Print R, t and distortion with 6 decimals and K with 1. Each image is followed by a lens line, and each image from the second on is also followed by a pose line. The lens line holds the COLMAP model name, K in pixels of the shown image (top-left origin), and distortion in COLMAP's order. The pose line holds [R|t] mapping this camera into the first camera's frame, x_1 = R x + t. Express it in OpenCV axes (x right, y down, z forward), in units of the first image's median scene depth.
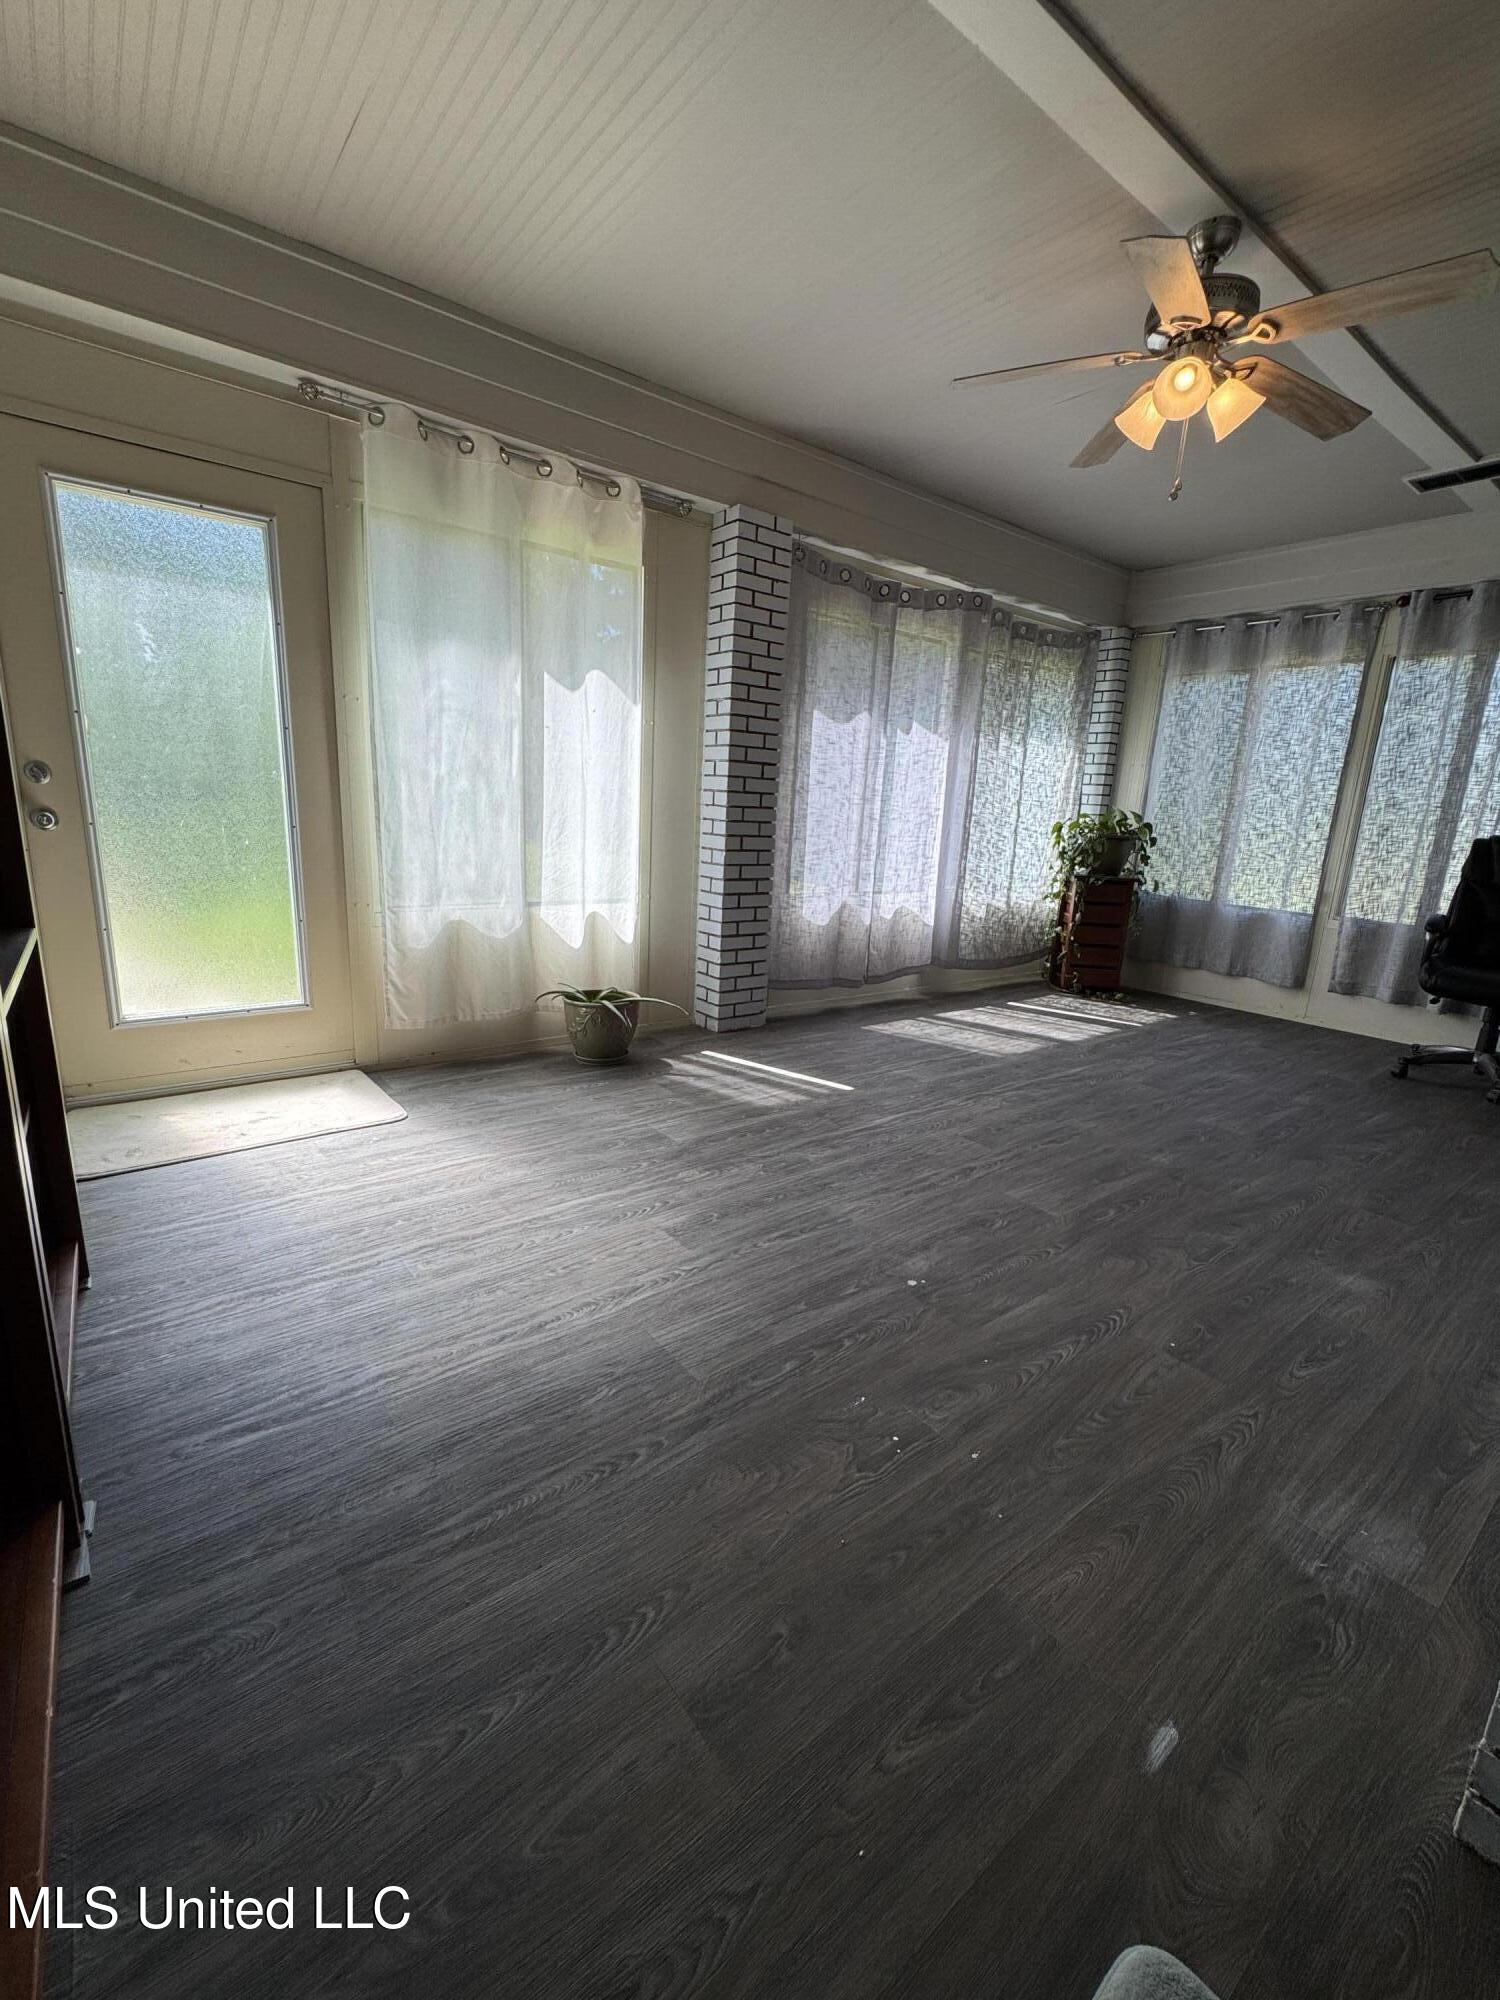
lens RADIAL K [[813.8, 0, 736.8], [0, 813.8, 999.3], [0, 0, 1]] dist [-0.001990, -0.000351]
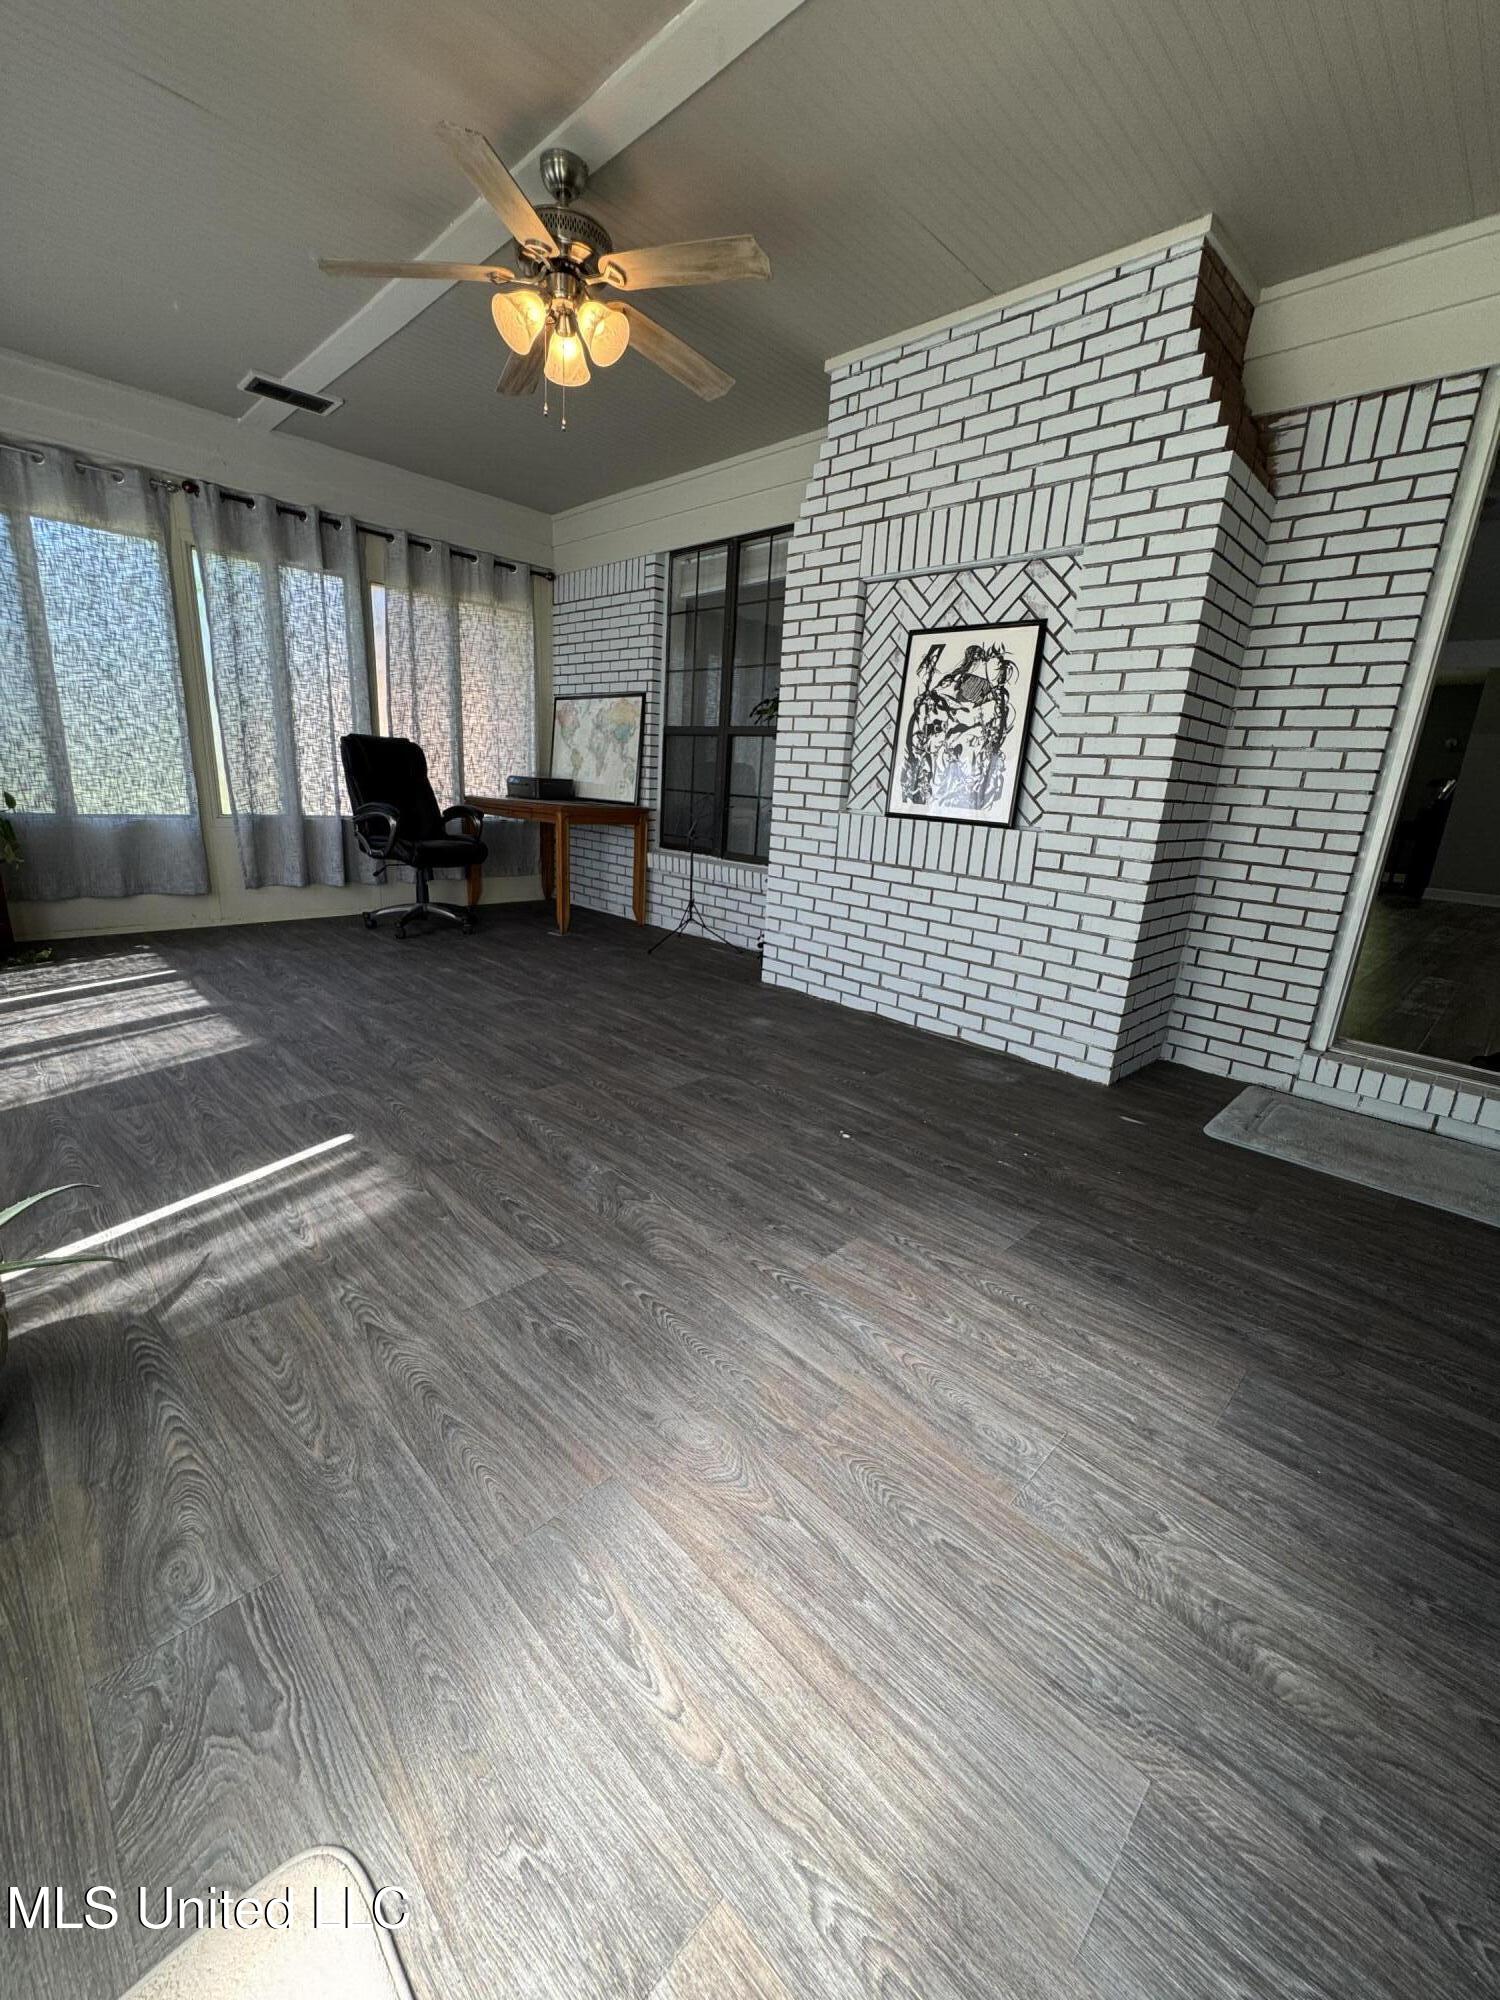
lens RADIAL K [[813.8, 0, 736.8], [0, 813.8, 999.3], [0, 0, 1]] dist [-0.001990, -0.000351]
pose [[-0.119921, -0.320853, 0.939506, -0.480005], [0.171315, 0.925452, 0.337920, -0.163920], [-0.977891, 0.201475, -0.056014, 0.652590]]
